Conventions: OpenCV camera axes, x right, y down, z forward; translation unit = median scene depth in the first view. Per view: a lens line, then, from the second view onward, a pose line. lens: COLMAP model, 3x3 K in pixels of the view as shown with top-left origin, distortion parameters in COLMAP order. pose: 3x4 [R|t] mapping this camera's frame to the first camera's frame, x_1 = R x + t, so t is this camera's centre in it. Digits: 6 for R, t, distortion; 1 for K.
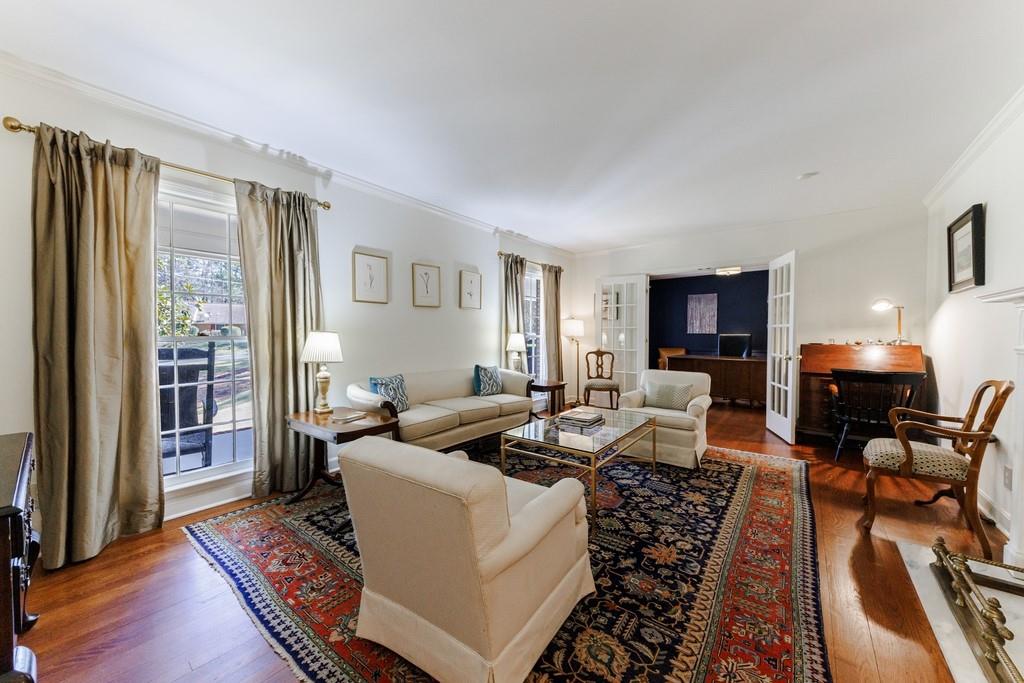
lens RADIAL K [[385.1, 0, 491.8], [0, 385.1, 344.9], [0, 0, 1]] dist [0.000526, -0.000140]
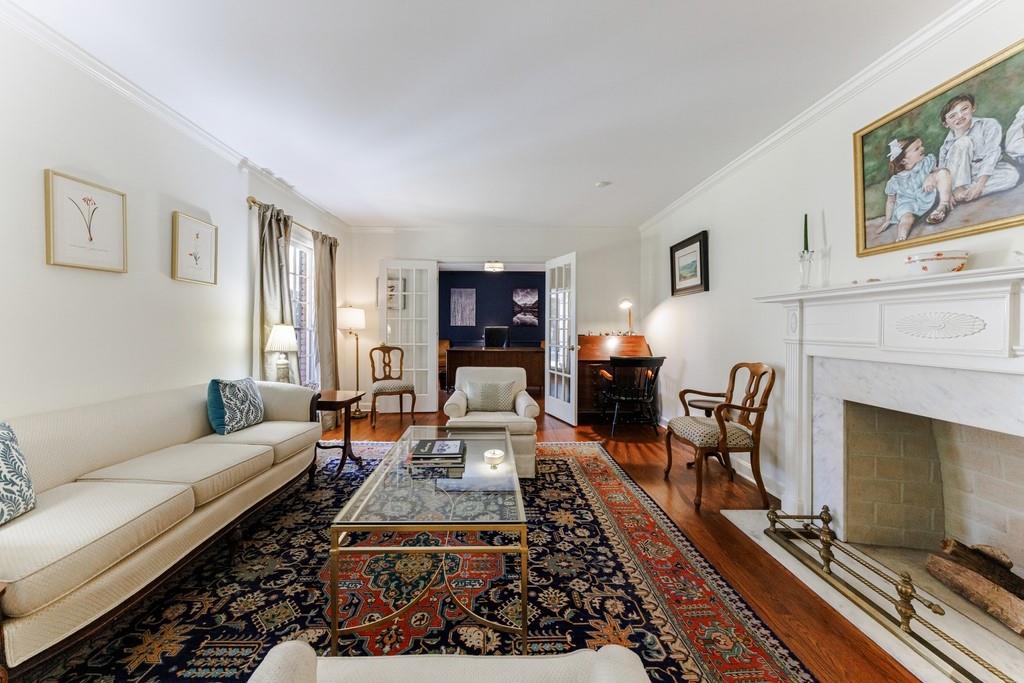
lens RADIAL K [[374.0, 0, 501.4], [0, 374.0, 327.8], [0, 0, 1]] dist [0.013296, -0.006589]
pose [[0.761962, -0.000135, 0.647621, -0.076423], [0.015968, 0.999700, -0.018578, -0.007838], [-0.647425, 0.024497, 0.761736, 0.294840]]
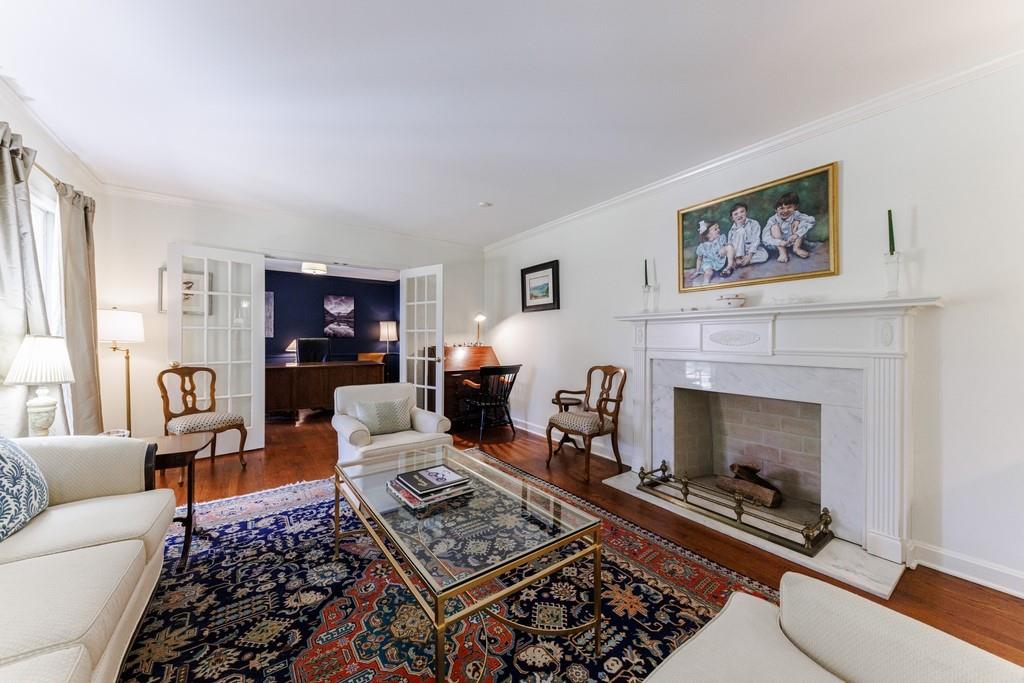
lens RADIAL K [[368.9, 0, 506.8], [0, 368.9, 340.8], [0, 0, 1]] dist [0.001277, -0.000224]
pose [[0.250140, -0.006764, 0.968186, -0.197959], [0.026579, 0.999647, 0.000117, -0.015736], [-0.967845, 0.025704, 0.250232, 0.515079]]
